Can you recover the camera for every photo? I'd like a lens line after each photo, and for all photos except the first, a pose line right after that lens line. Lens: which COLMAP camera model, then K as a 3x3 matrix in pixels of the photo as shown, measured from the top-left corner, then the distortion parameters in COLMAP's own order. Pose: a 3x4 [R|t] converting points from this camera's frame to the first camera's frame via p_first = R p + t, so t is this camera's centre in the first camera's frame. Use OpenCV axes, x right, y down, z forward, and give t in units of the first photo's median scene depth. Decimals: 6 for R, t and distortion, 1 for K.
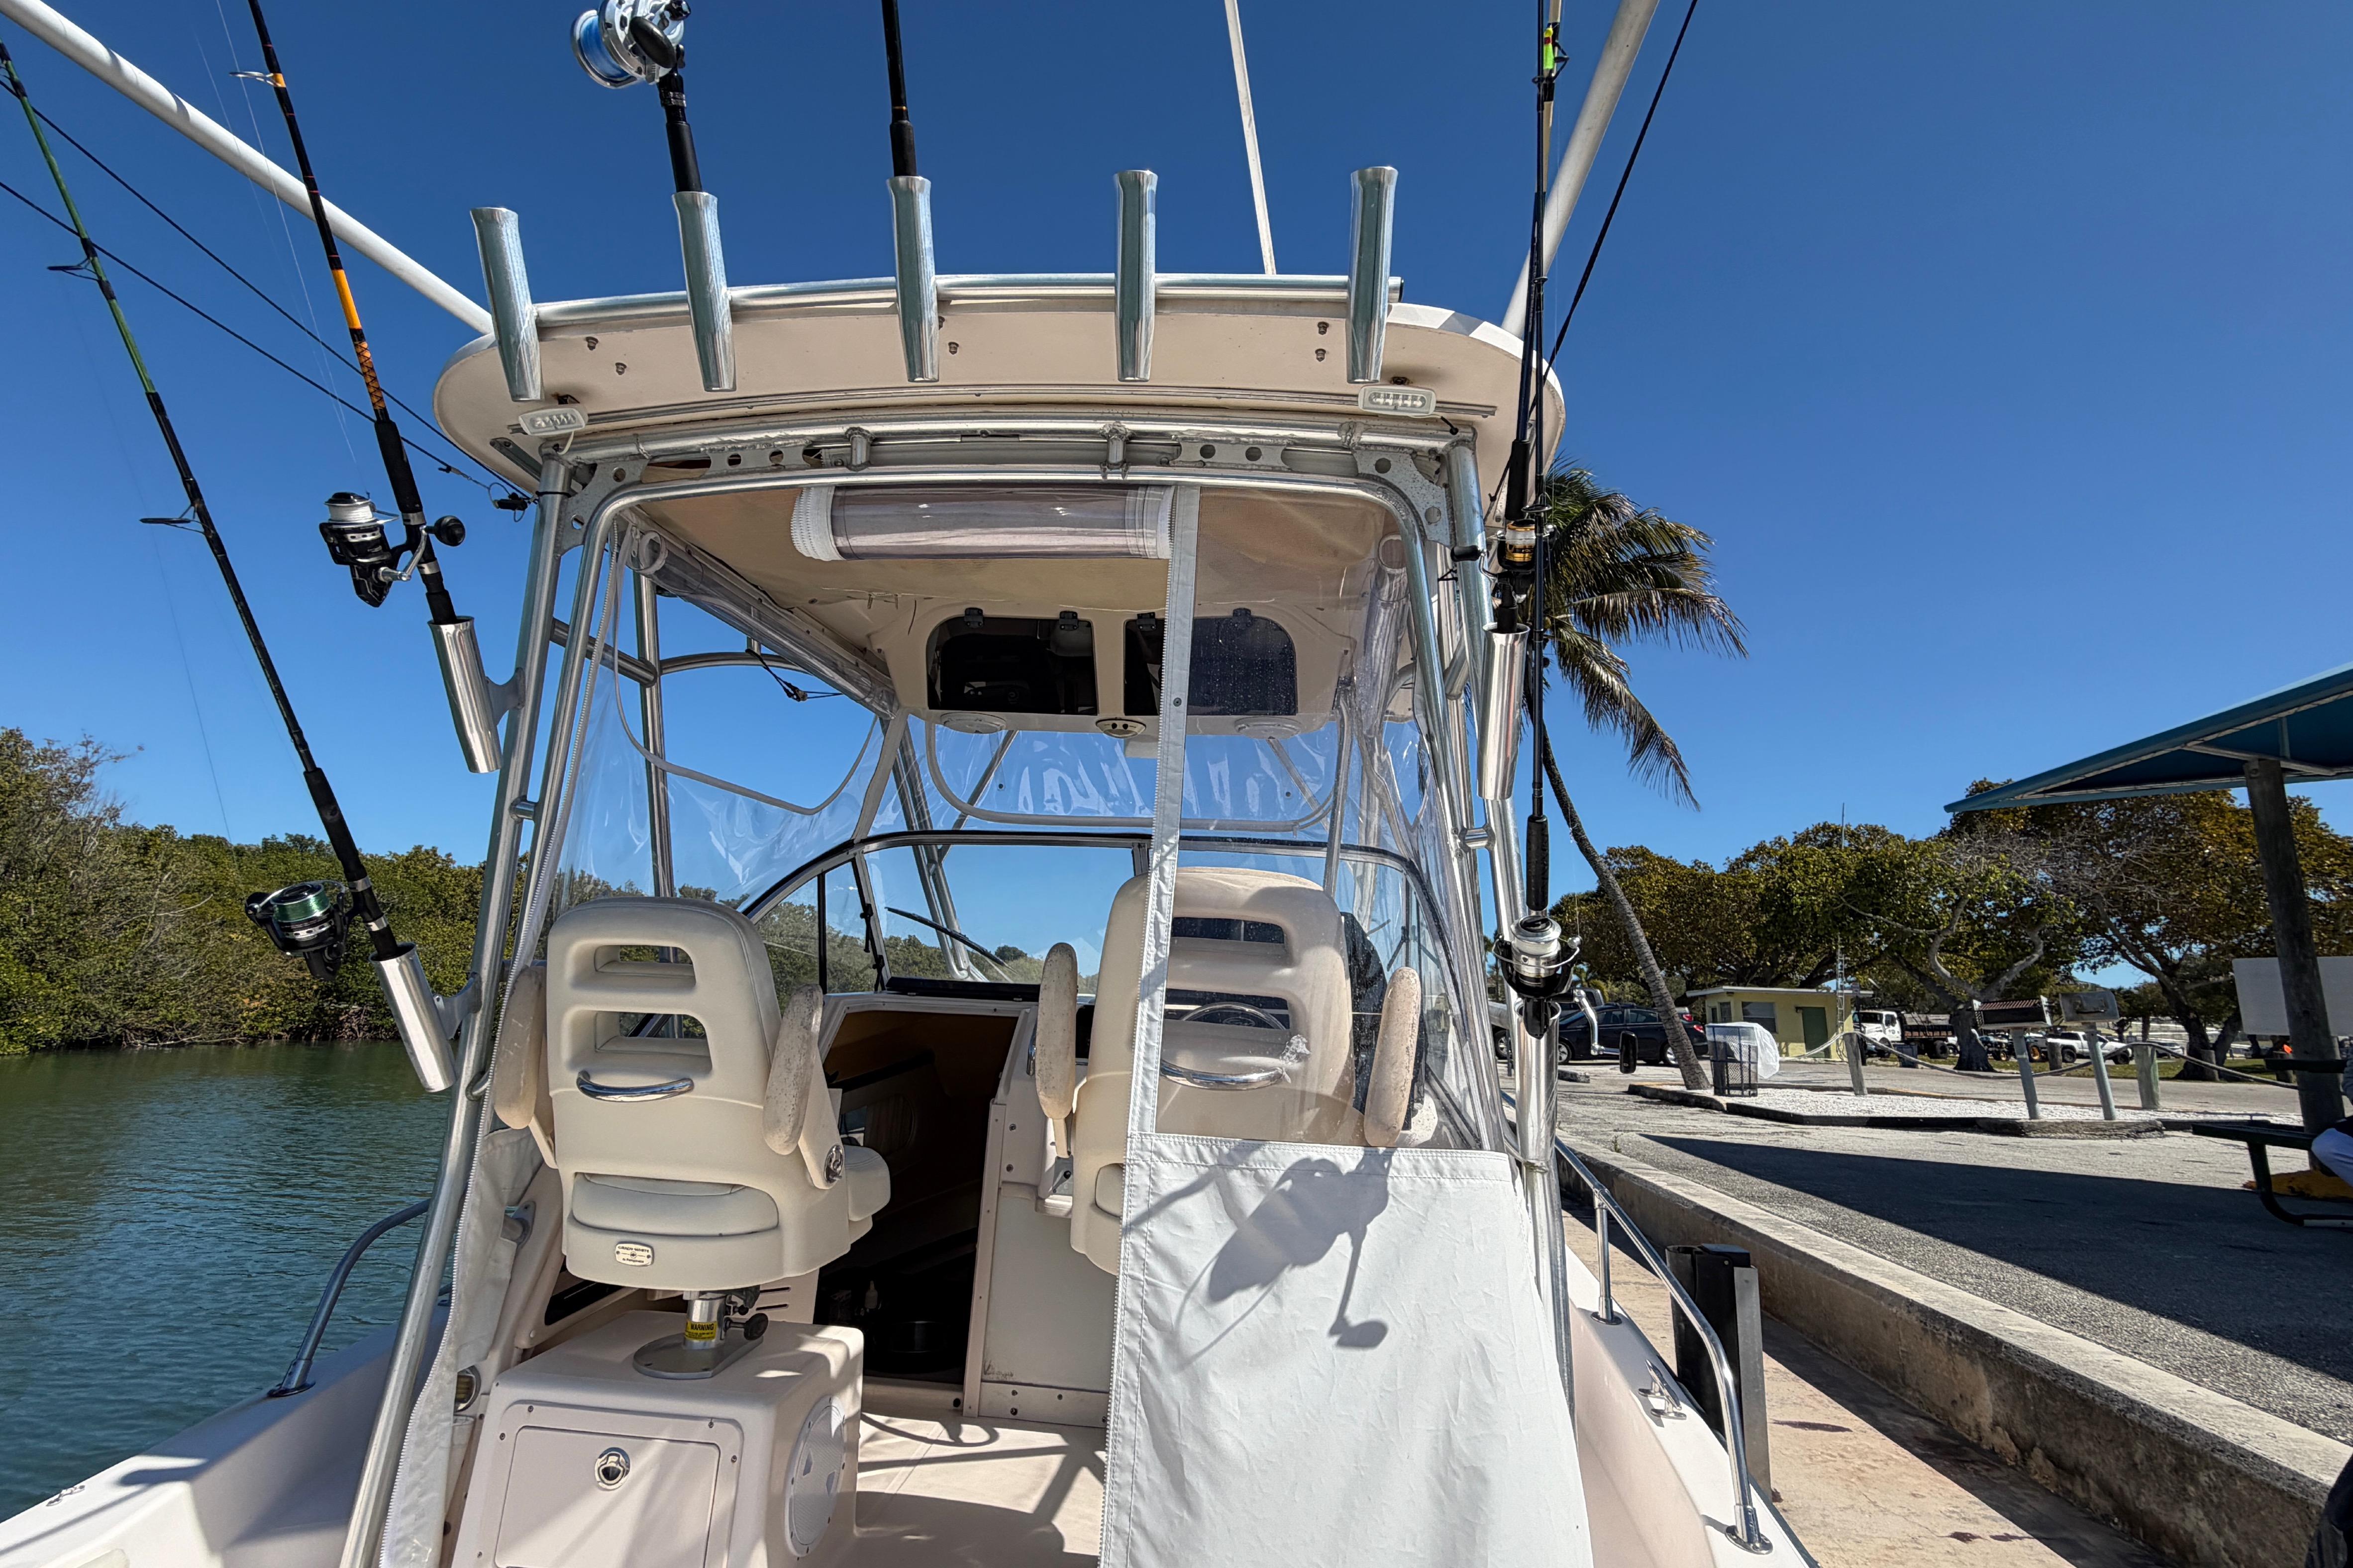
lens RADIAL K [[1078.5, 0, 1170.2], [0, 1078.5, 779.9], [0, 0, 1]] dist [0.000799, -0.000924]
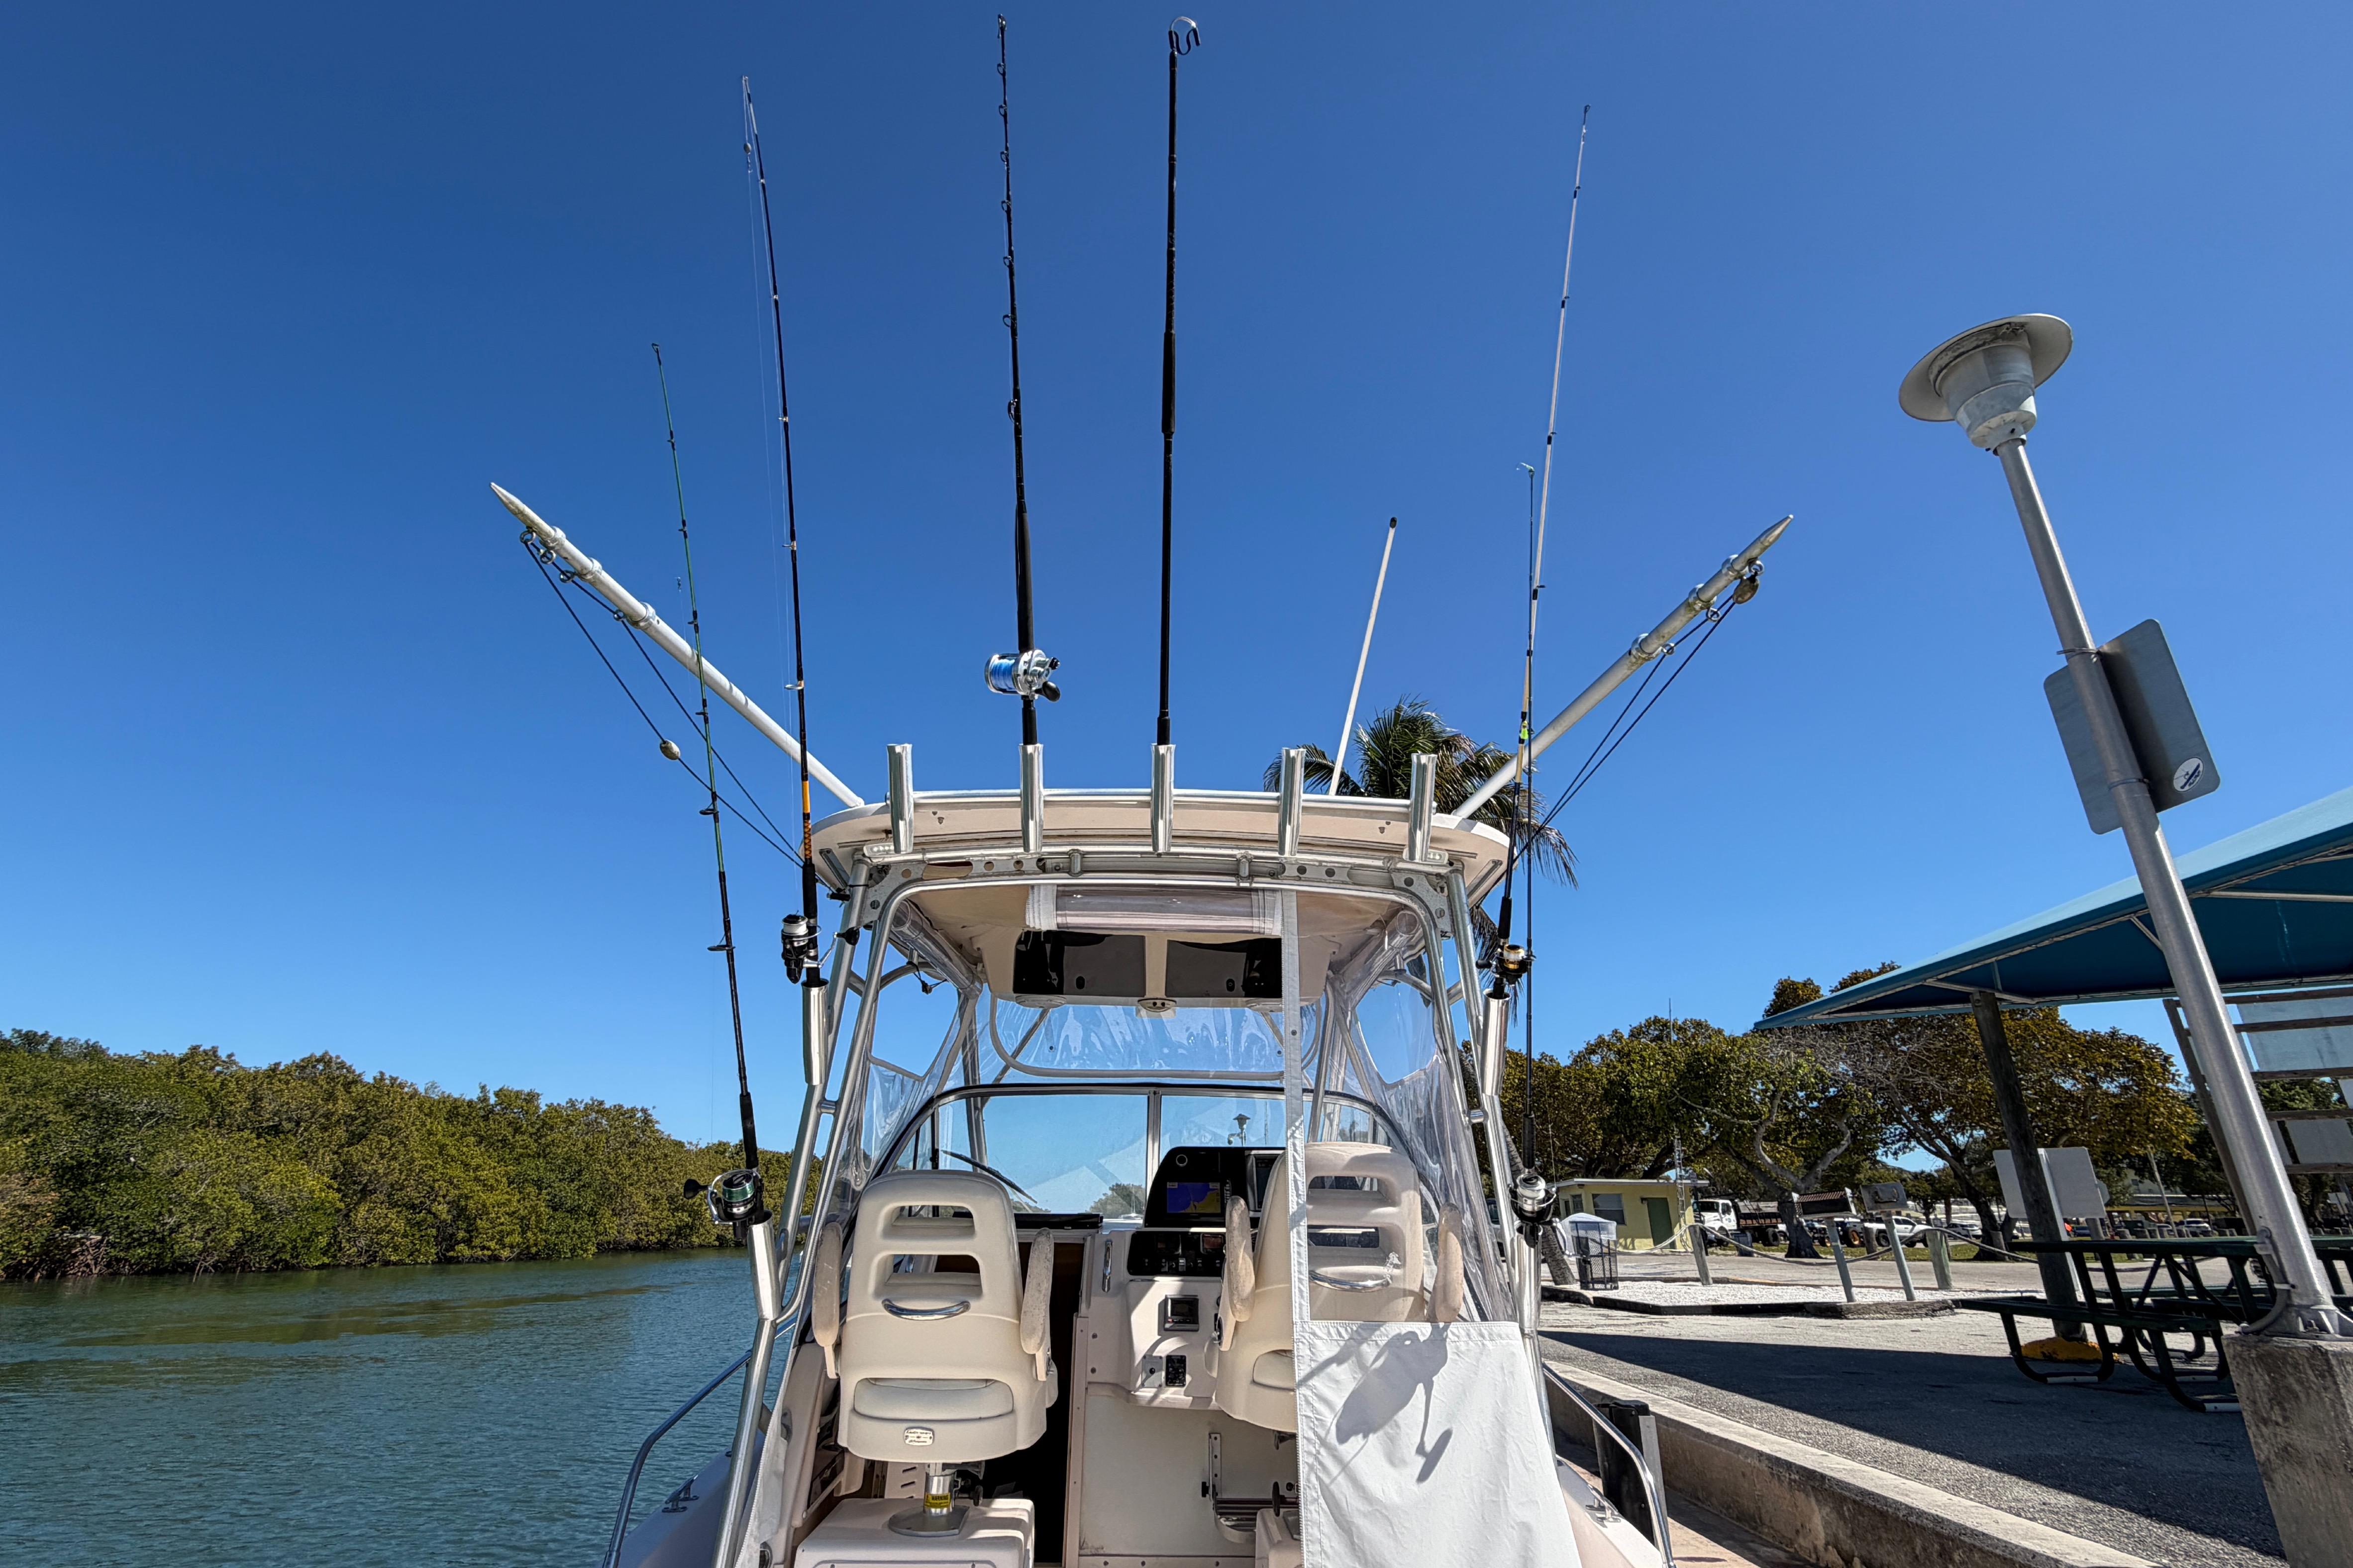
lens RADIAL K [[1075.4, 0, 1174.9], [0, 1075.4, 788.9], [0, 0, 1]] dist [0.000638, -0.000971]
pose [[0.990979, 0.026670, 0.131338, -0.062260], [-0.004650, 0.986251, -0.165187, -0.025837], [-0.133938, 0.163087, 0.977478, -0.092213]]
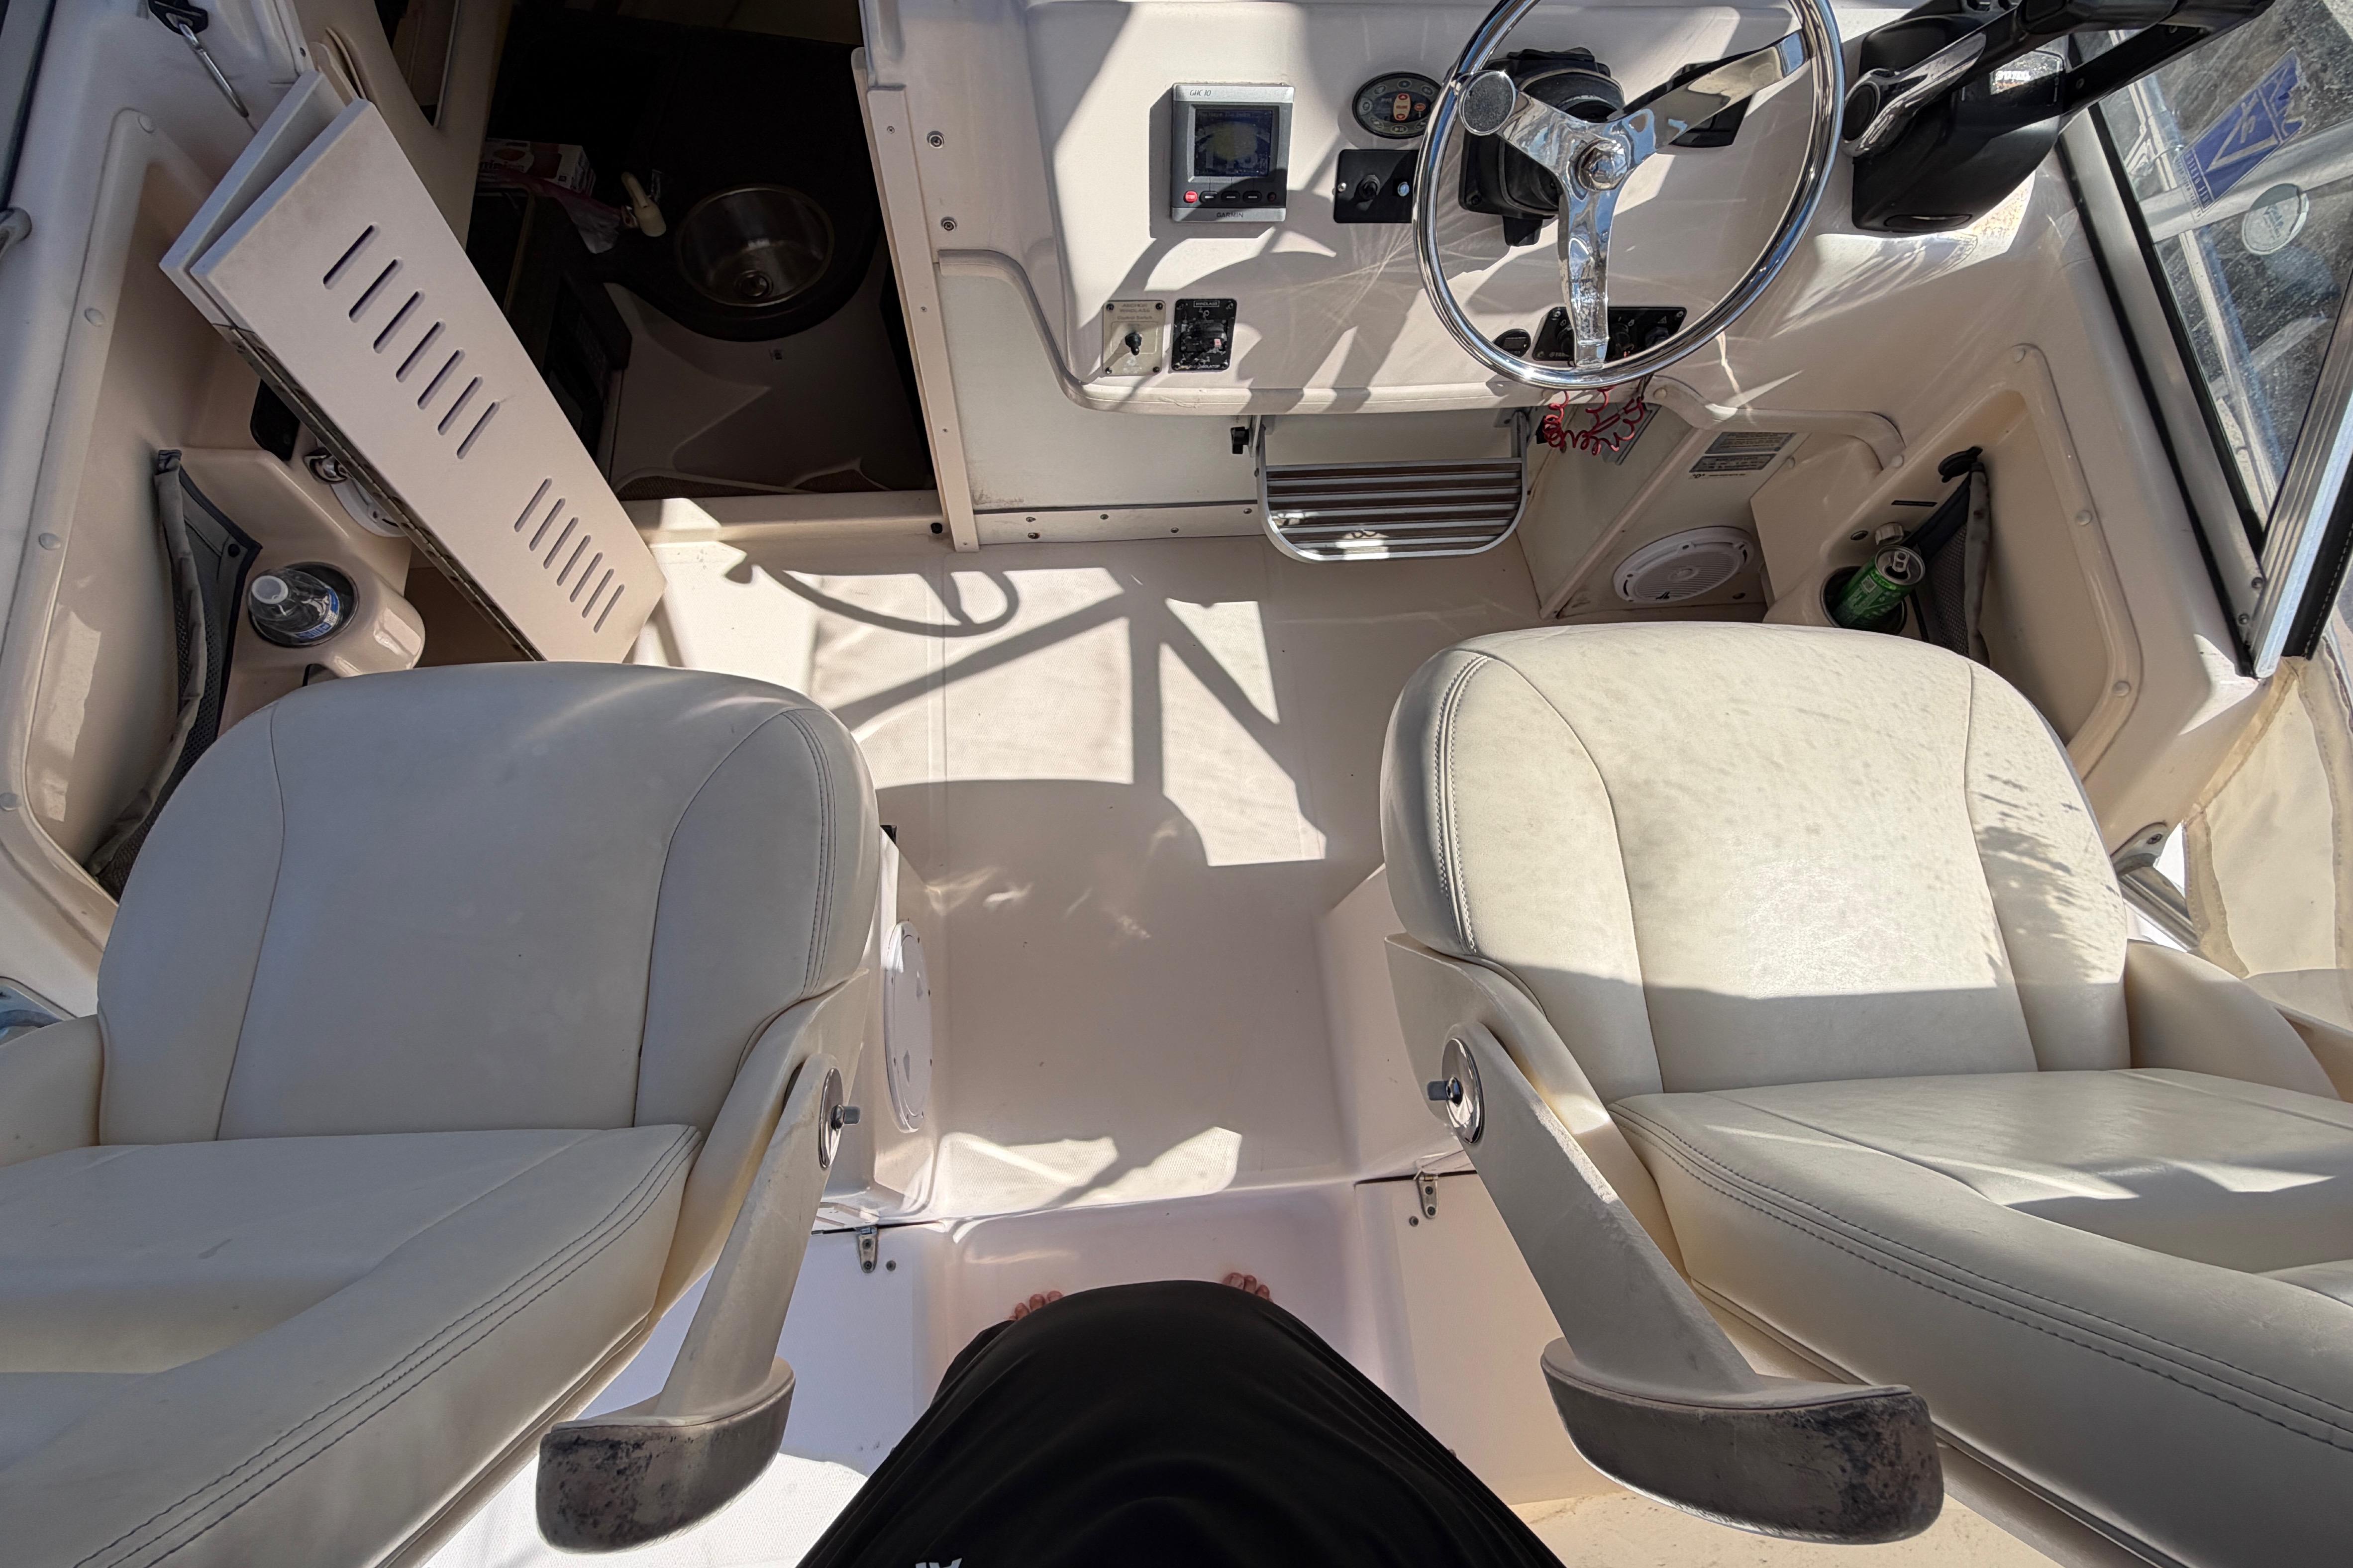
lens RADIAL K [[1095.8, 0, 1167.2], [0, 1095.8, 777.7], [0, 0, 1]] dist [0.001819, -0.000413]
pose [[0.981085, -0.167687, 0.096716, -0.037681], [-0.065797, 0.181010, 0.981278, -0.008353], [-0.182054, -0.969080, 0.166553, 0.181199]]
